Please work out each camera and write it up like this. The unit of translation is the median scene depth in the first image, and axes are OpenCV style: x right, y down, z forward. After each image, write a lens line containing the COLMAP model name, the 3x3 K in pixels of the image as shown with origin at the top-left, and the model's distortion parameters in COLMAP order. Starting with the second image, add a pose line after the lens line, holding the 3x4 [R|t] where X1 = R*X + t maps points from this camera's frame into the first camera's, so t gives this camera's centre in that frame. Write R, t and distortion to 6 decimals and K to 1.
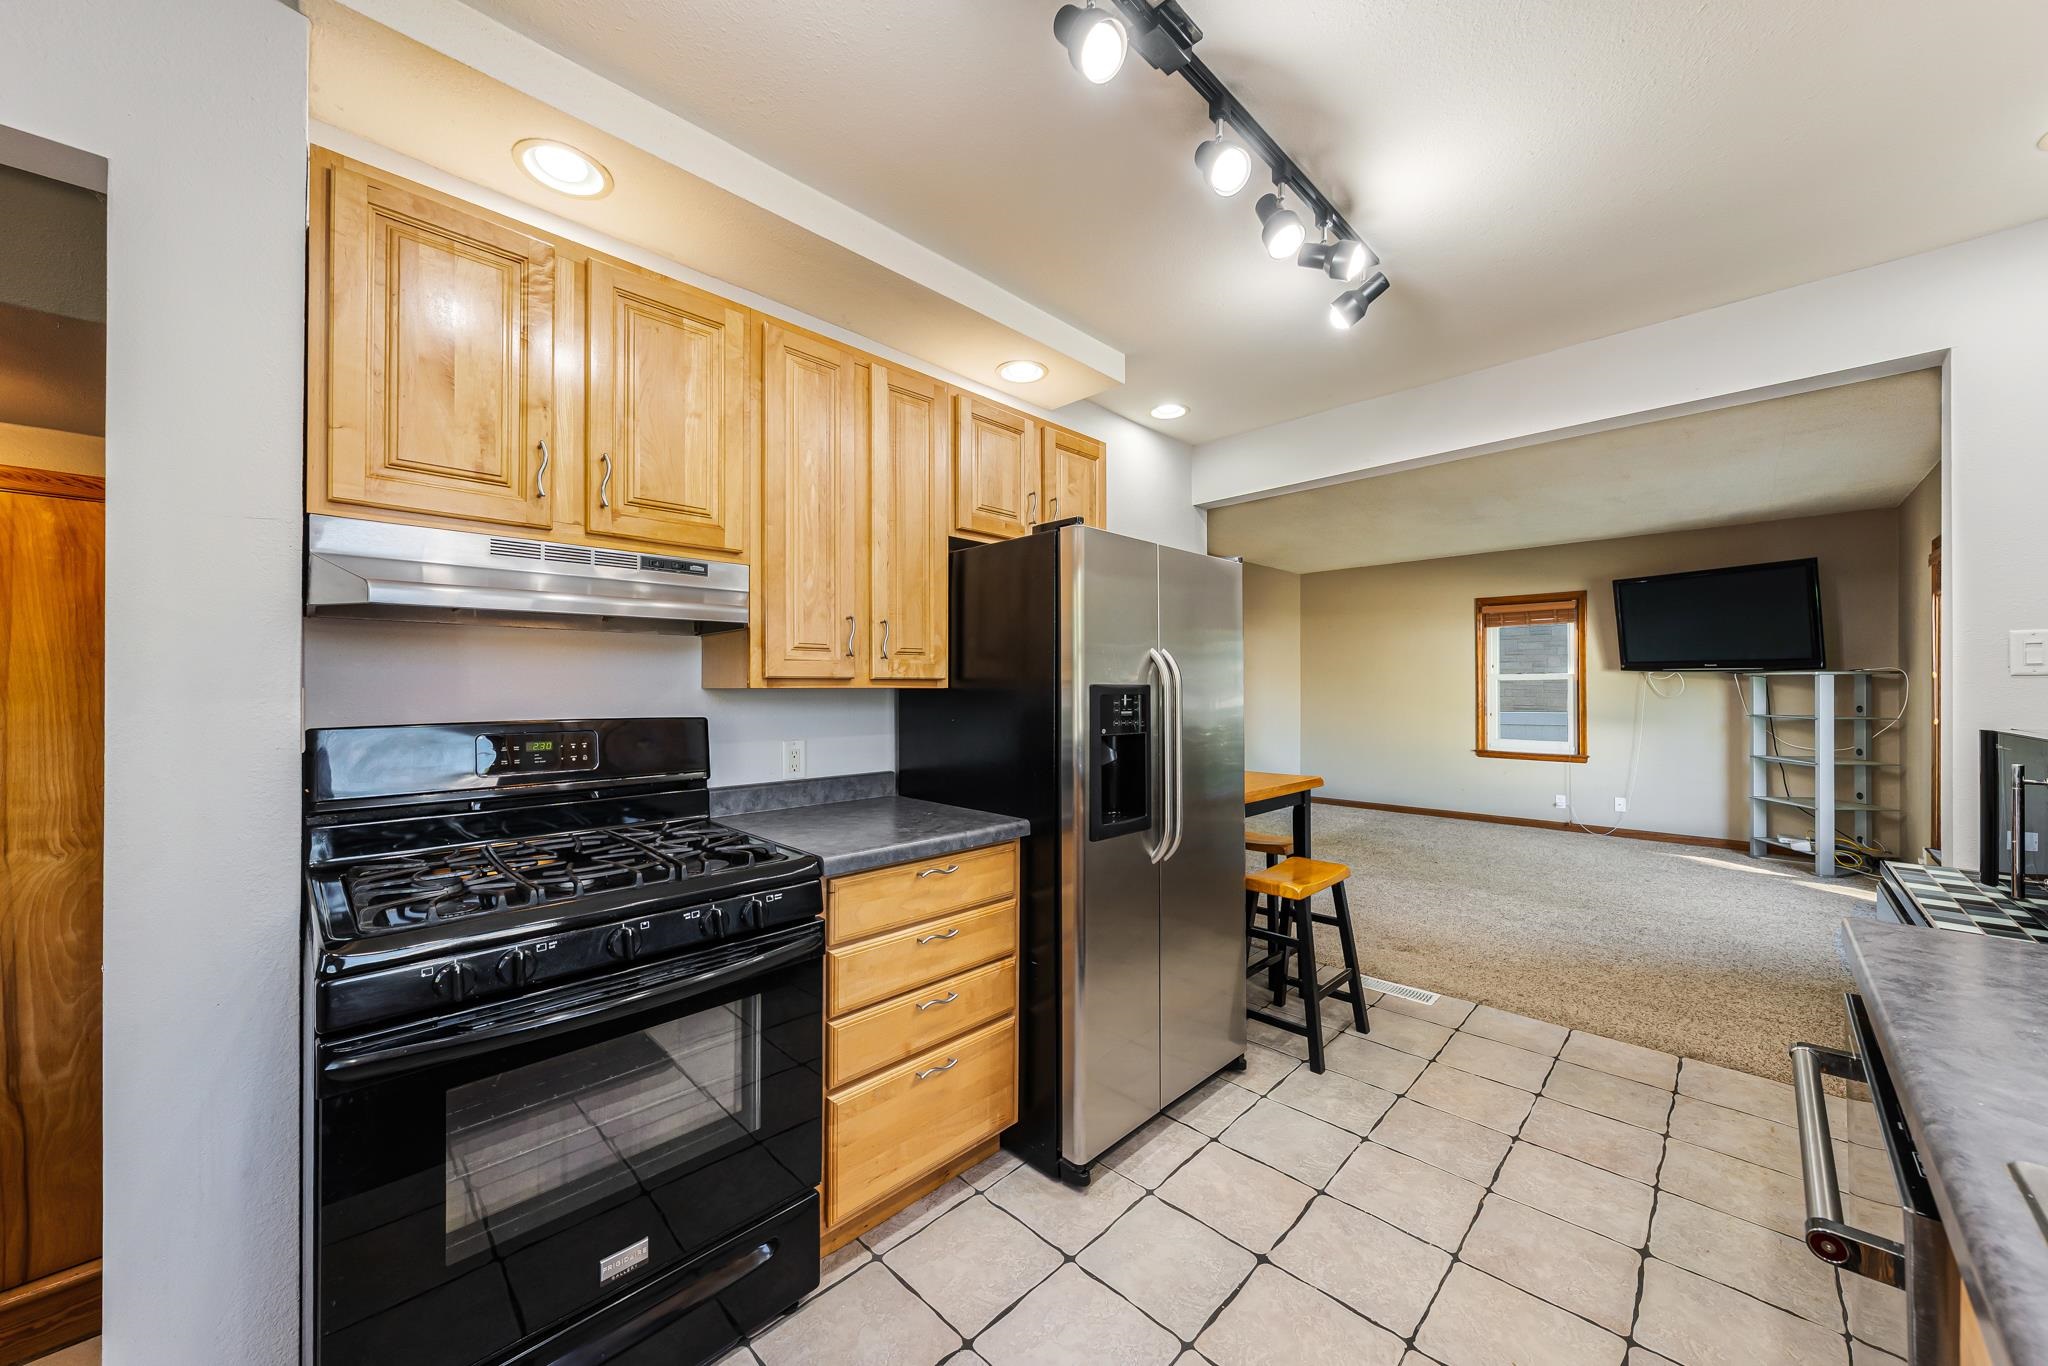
lens RADIAL K [[734.6, 0, 1024.0], [0, 734.6, 683.0], [0, 0, 1]] dist [-0.000167, -0.000068]
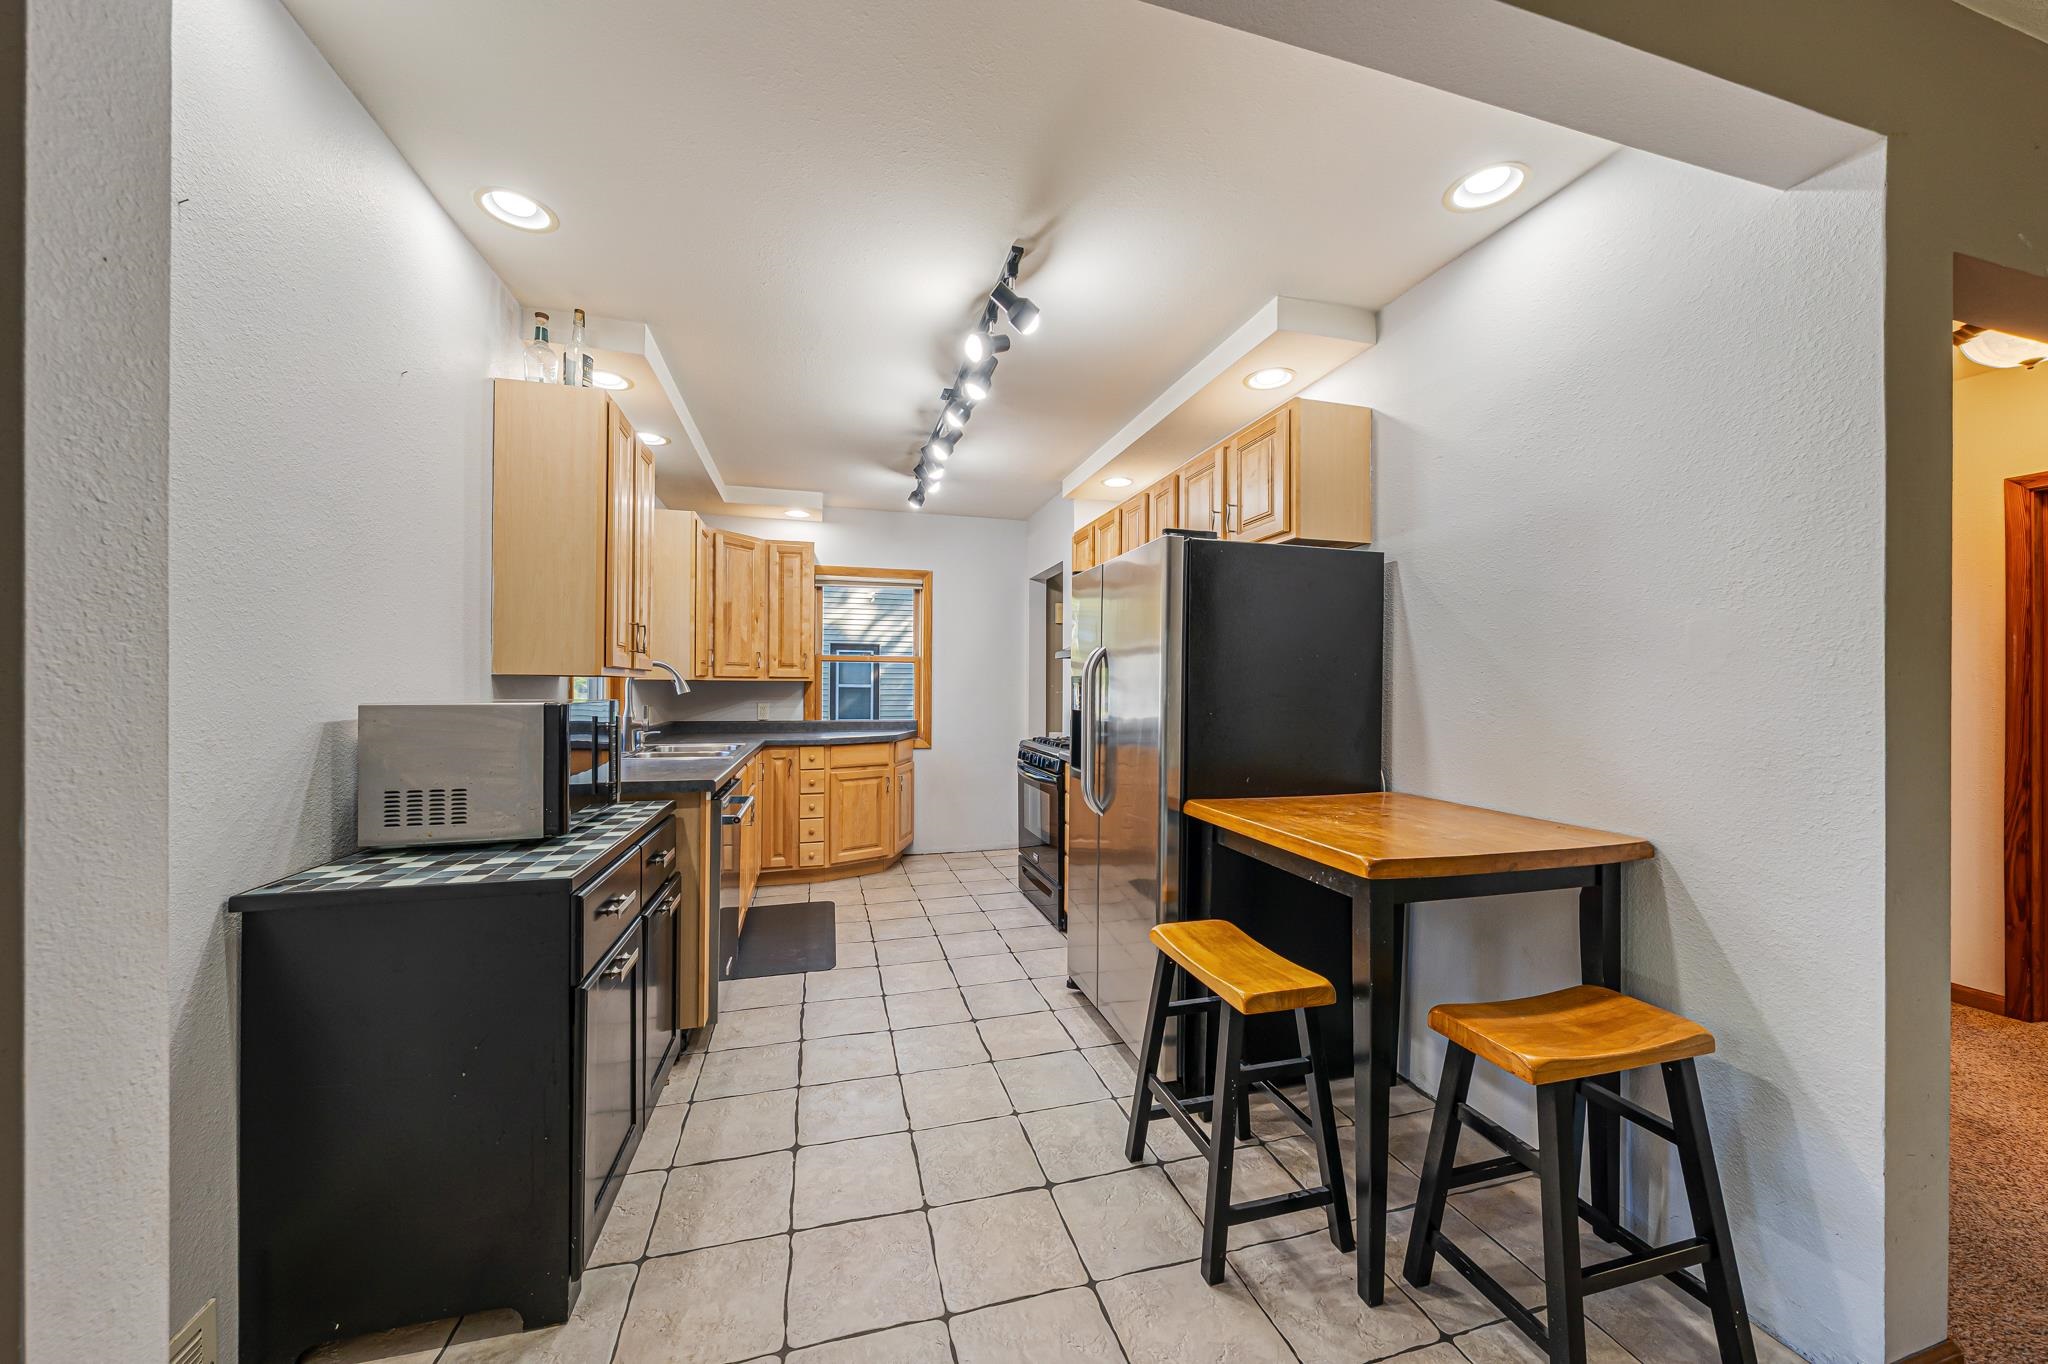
lens RADIAL K [[710.2, 0, 1024.0], [0, 710.2, 682.0], [0, 0, 1]] dist [0.001131, 0.000056]
pose [[-0.490587, 0.003874, -0.871383, 1.007620], [0.010840, 0.999940, -0.001657, 0.014214], [0.871325, -0.010259, -0.490600, 1.146277]]
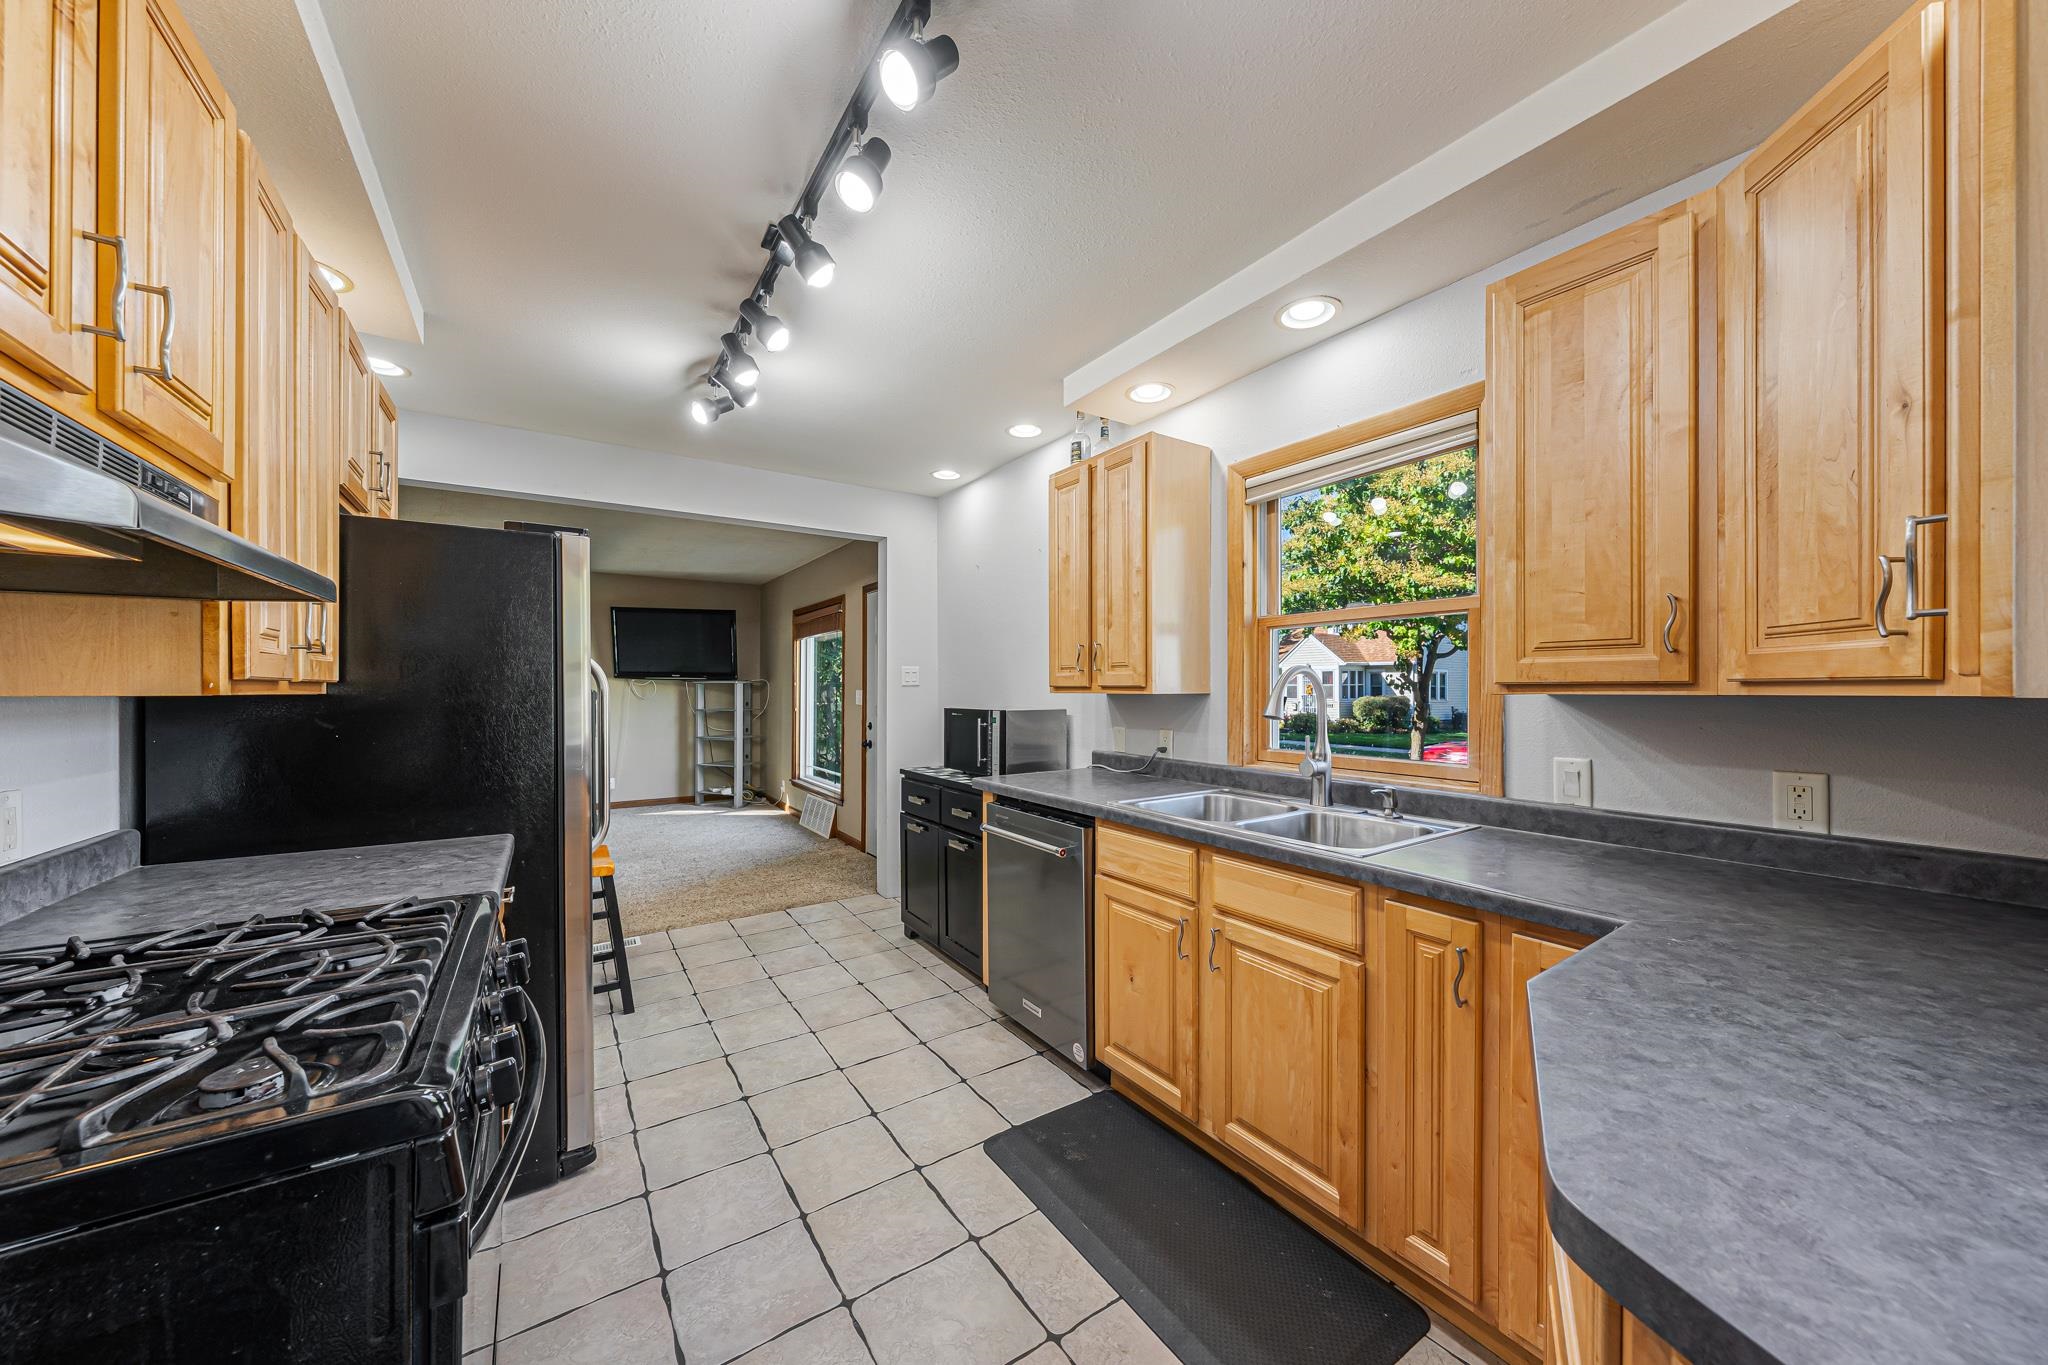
lens RADIAL K [[710.2, 0, 1024.0], [0, 710.2, 682.5], [0, 0, 1]] dist [0.001131, 0.000056]
pose [[0.194198, 0.011620, 0.980894, -0.555959], [-0.007077, 0.999920, -0.010444, -0.002322], [-0.980937, -0.004914, 0.194265, 0.129787]]
